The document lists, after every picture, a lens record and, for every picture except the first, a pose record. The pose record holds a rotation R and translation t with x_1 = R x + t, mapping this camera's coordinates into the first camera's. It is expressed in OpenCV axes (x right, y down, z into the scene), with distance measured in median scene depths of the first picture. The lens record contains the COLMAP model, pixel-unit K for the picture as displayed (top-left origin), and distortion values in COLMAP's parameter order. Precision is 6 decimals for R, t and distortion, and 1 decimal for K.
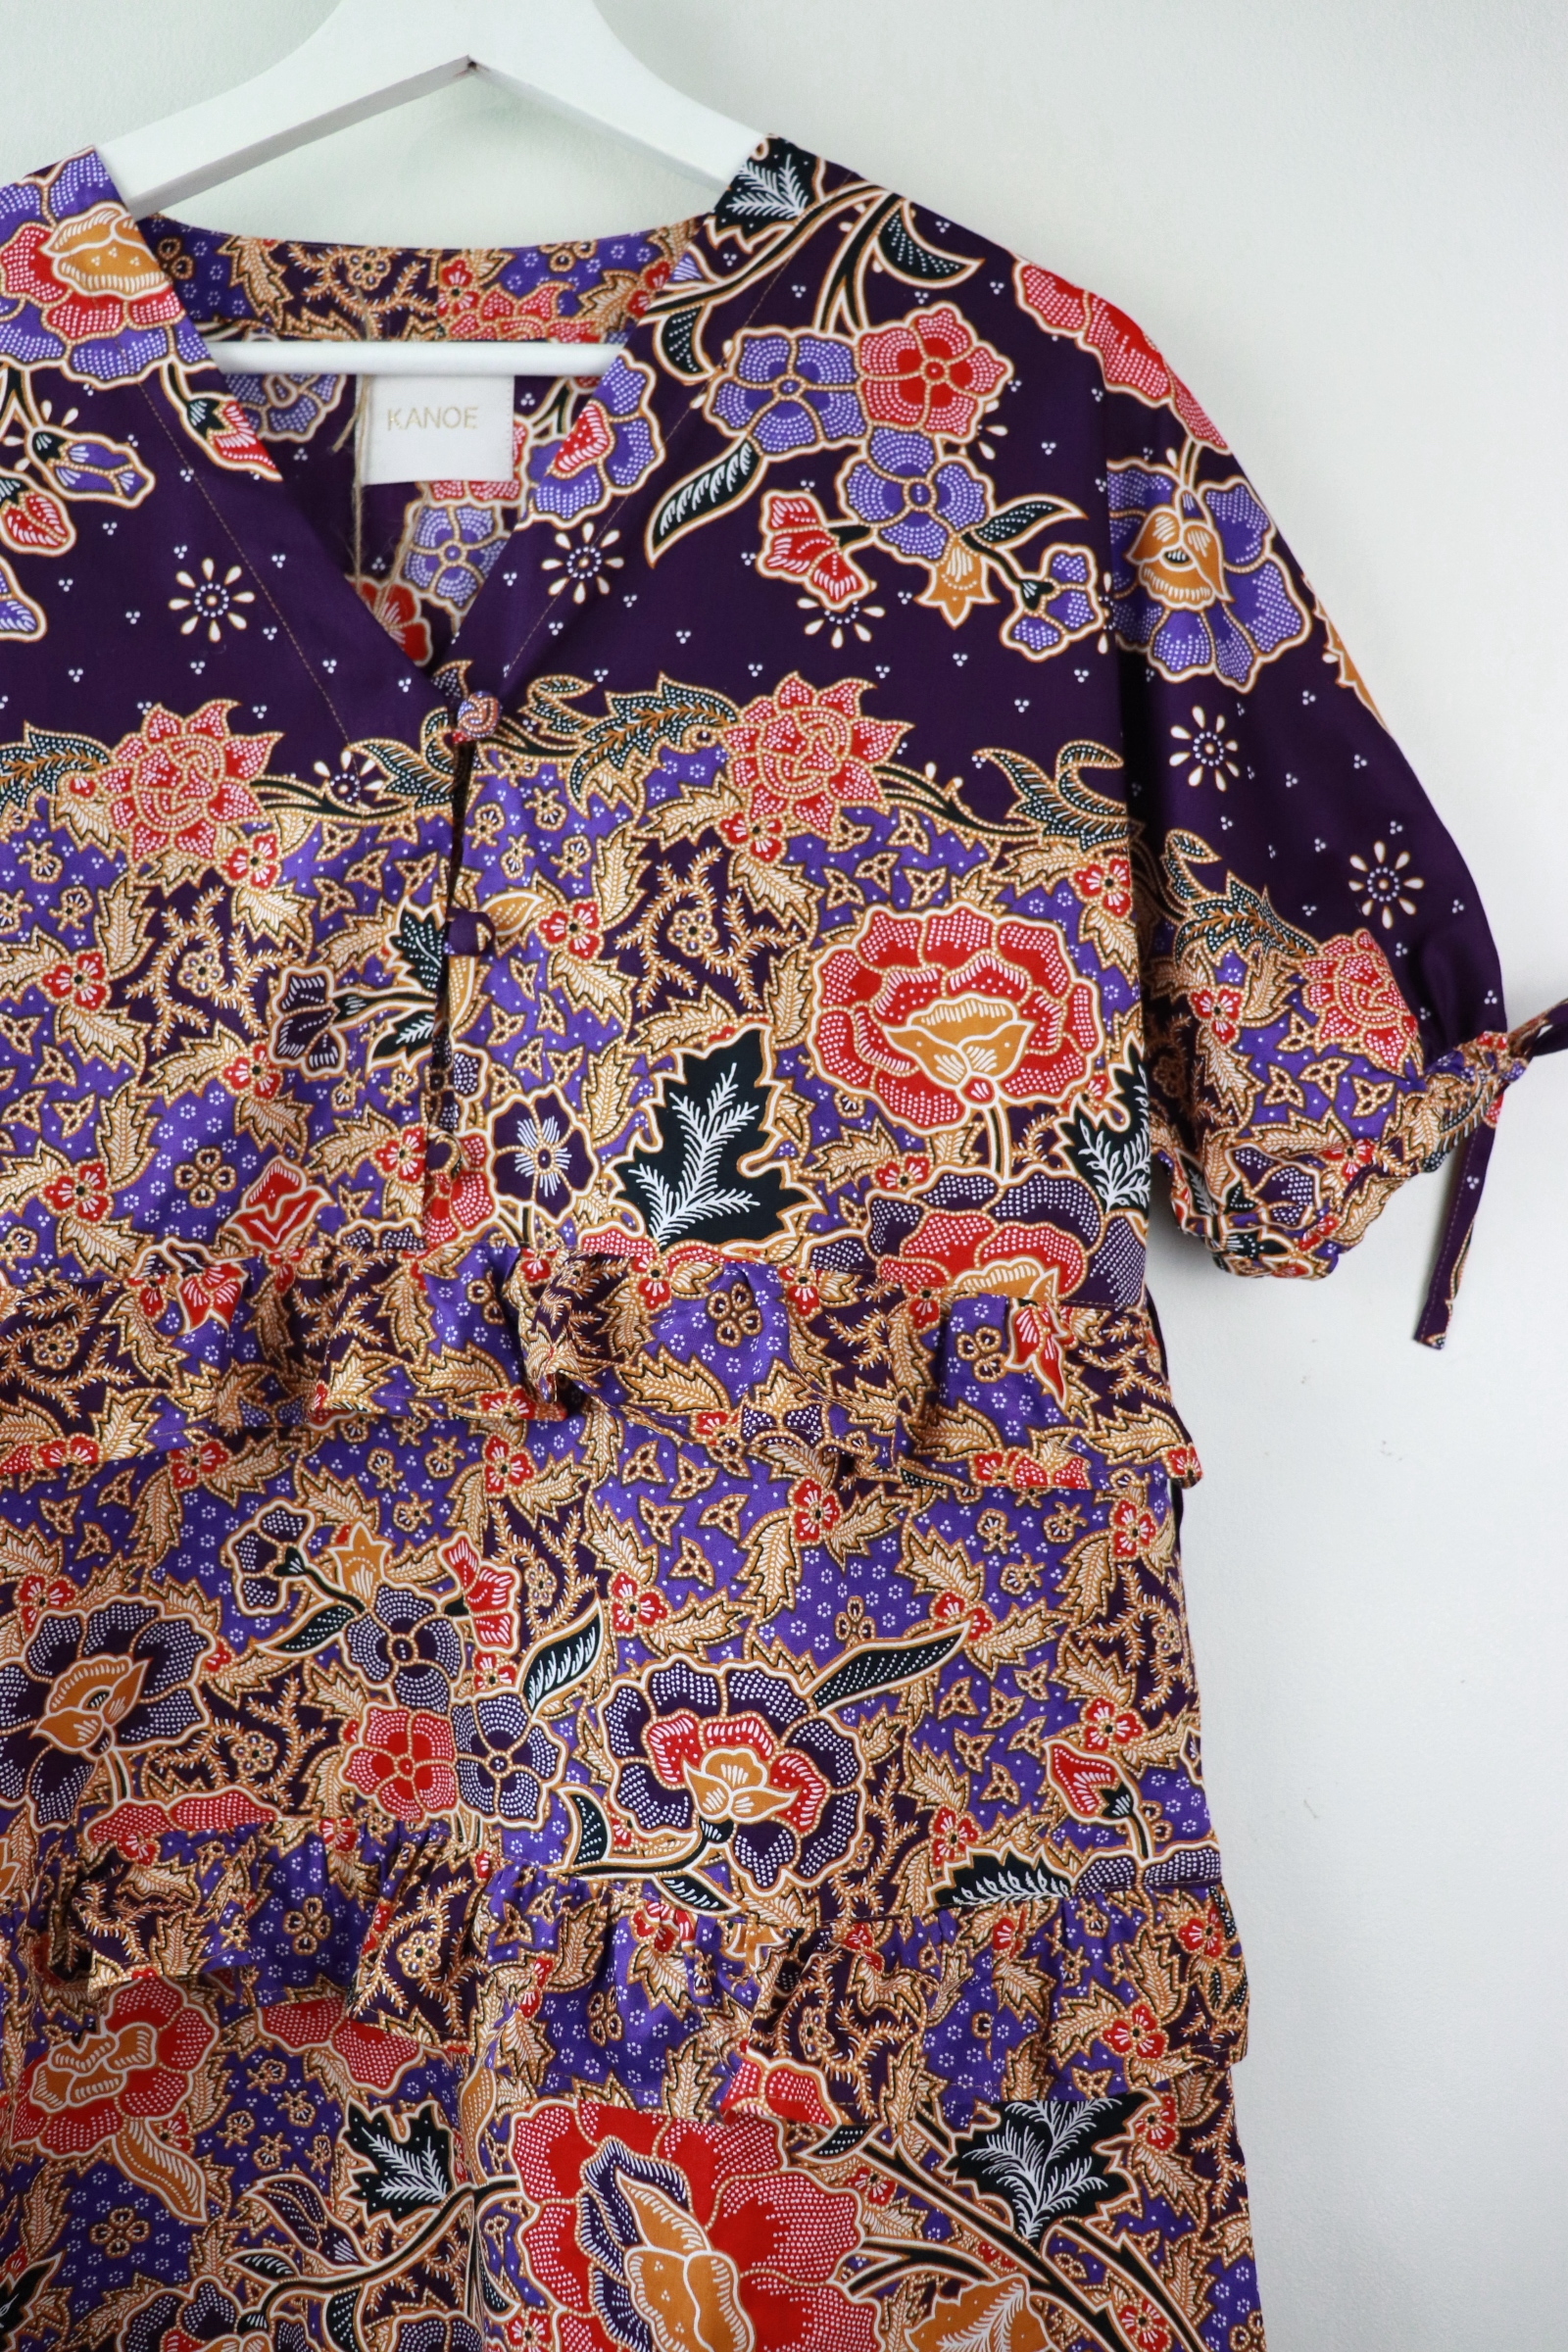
lens RADIAL K [[1884.5, 0, 813.7], [0, 1884.5, 1147.2], [0, 0, 1]] dist [-0.187140, 0.153990]
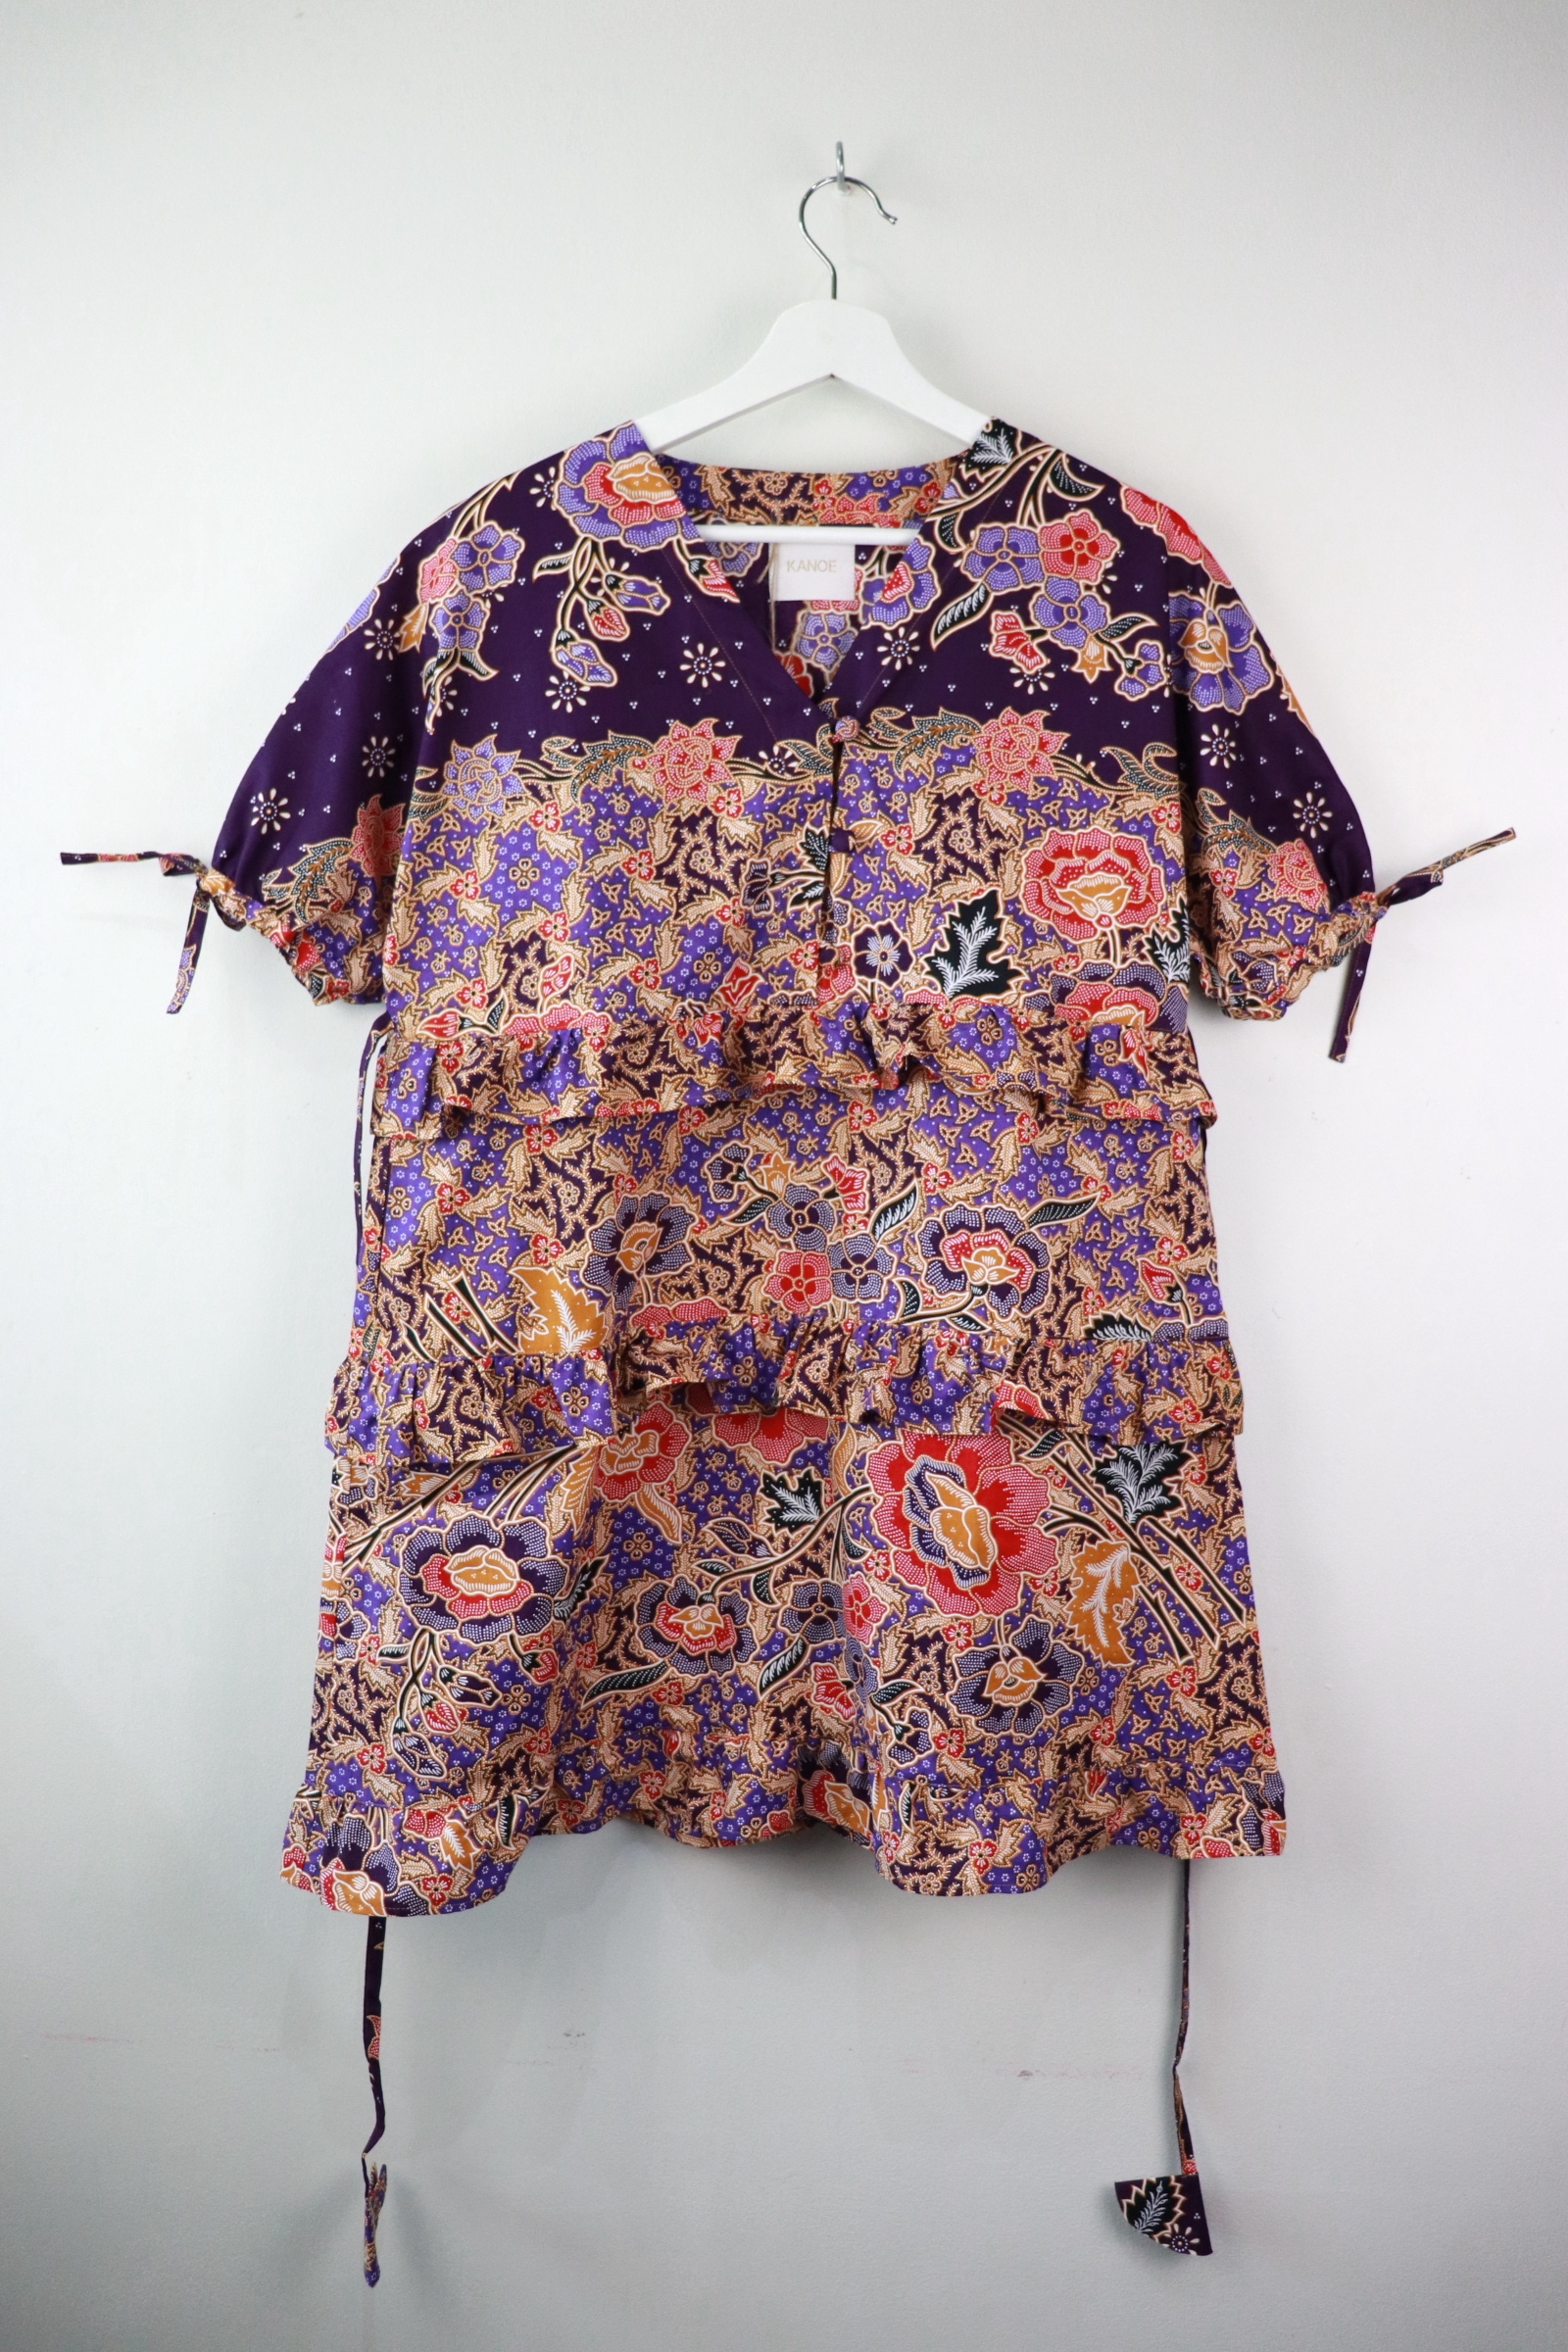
lens RADIAL K [[1884.5, 0, 813.7], [0, 1884.5, 1147.2], [0, 0, 1]] dist [-0.187140, 0.153990]
pose [[0.999969, -0.006497, 0.004535, -0.226360], [0.006225, 0.998325, 0.057521, 0.091305], [-0.004901, -0.057491, 0.998334, -0.968190]]
